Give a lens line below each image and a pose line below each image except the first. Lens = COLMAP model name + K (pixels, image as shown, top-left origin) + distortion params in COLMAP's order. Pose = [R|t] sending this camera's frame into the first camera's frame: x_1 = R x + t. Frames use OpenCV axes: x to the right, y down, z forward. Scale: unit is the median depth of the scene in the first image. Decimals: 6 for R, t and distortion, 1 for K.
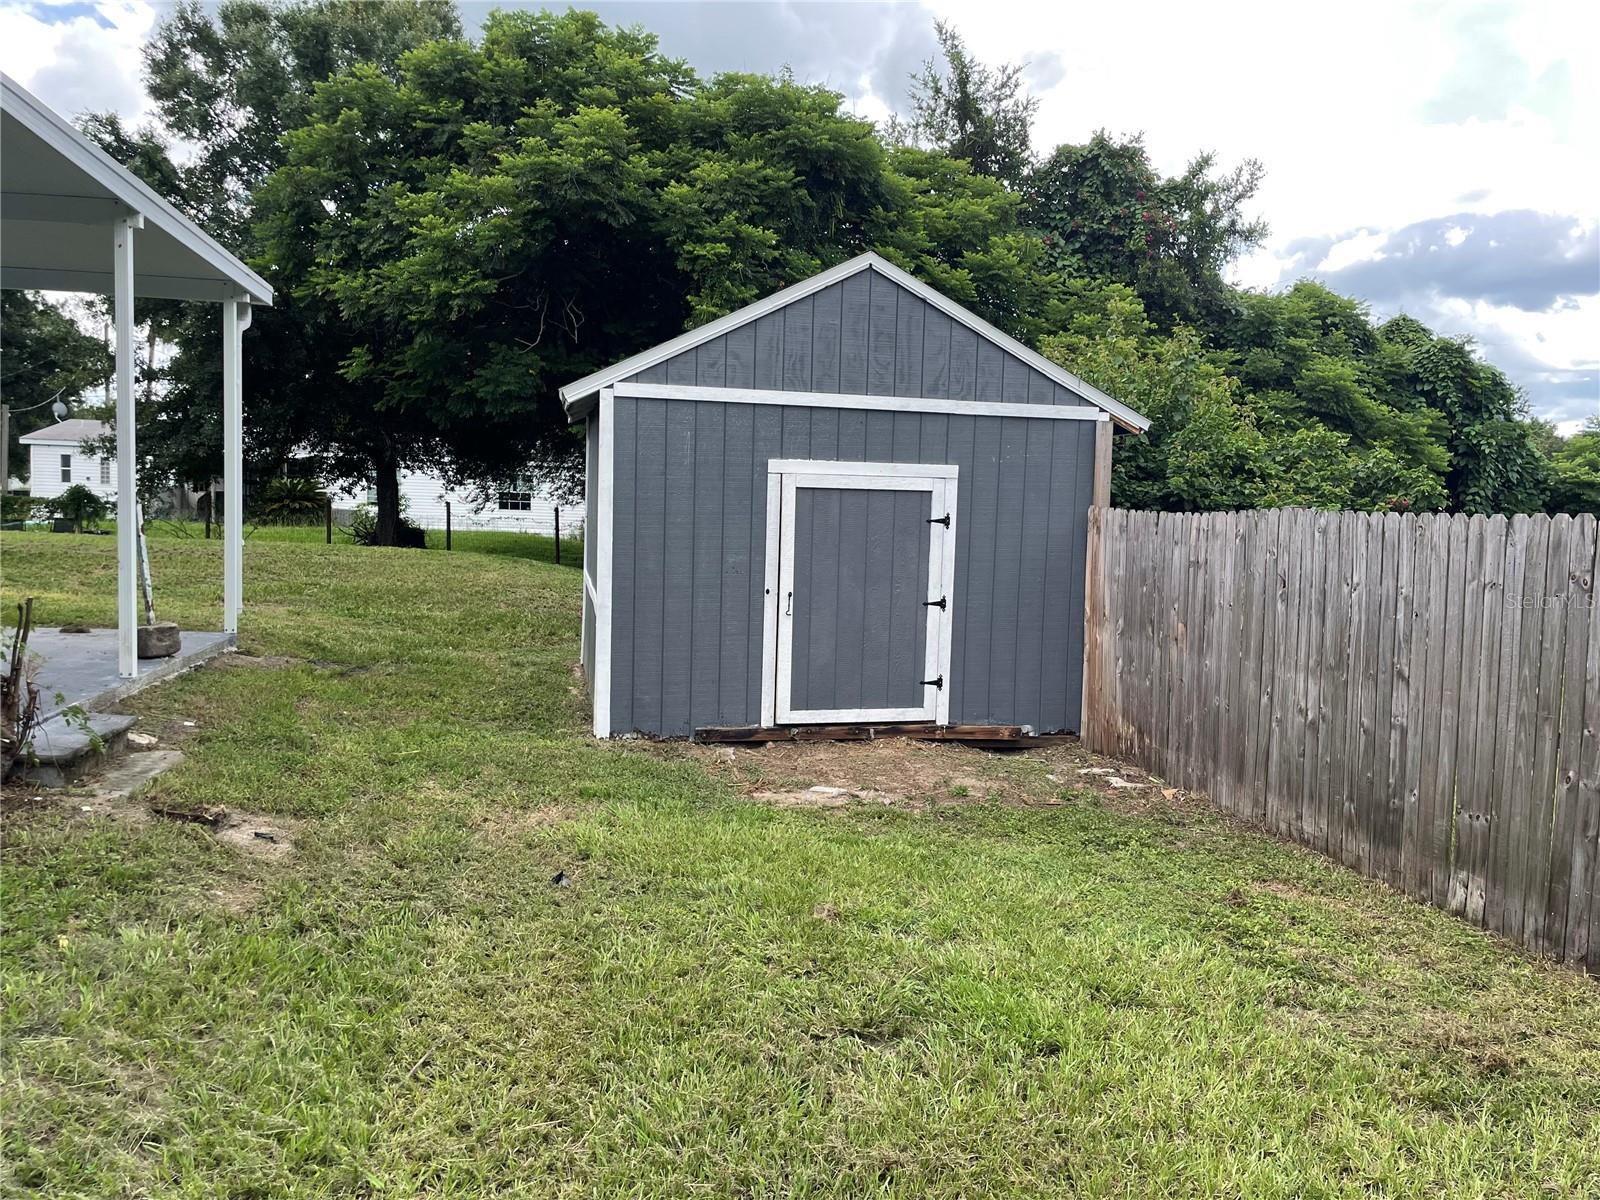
lens RADIAL K [[1212.6, 0, 800.4], [0, 1212.6, 598.0], [0, 0, 1]] dist [0.000842, -0.000218]
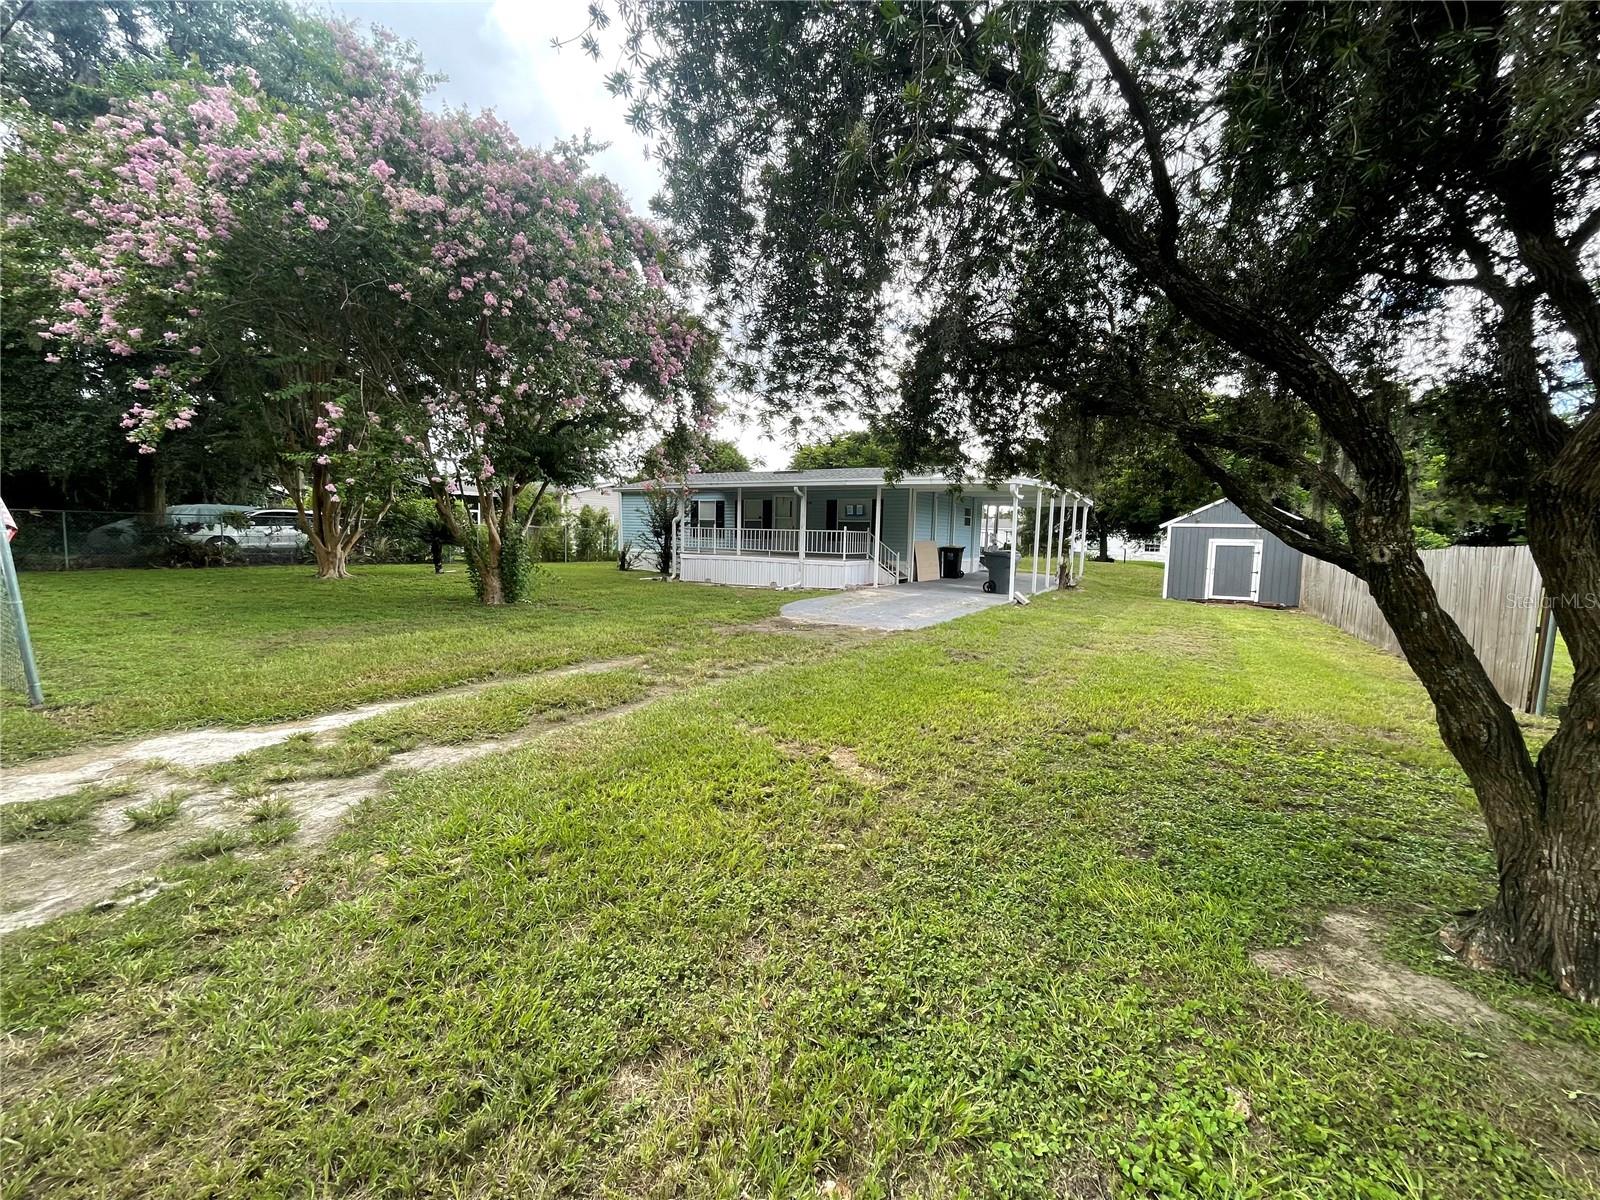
lens RADIAL K [[646.3, 0, 800.5], [0, 646.3, 605.3], [0, 0, 1]] dist [0.001500, 0.000088]
pose [[0.743636, 0.062854, -0.665624, 0.443175], [-0.055975, 0.997929, 0.031698, 0.136475], [0.666237, 0.013686, 0.745614, -1.746314]]
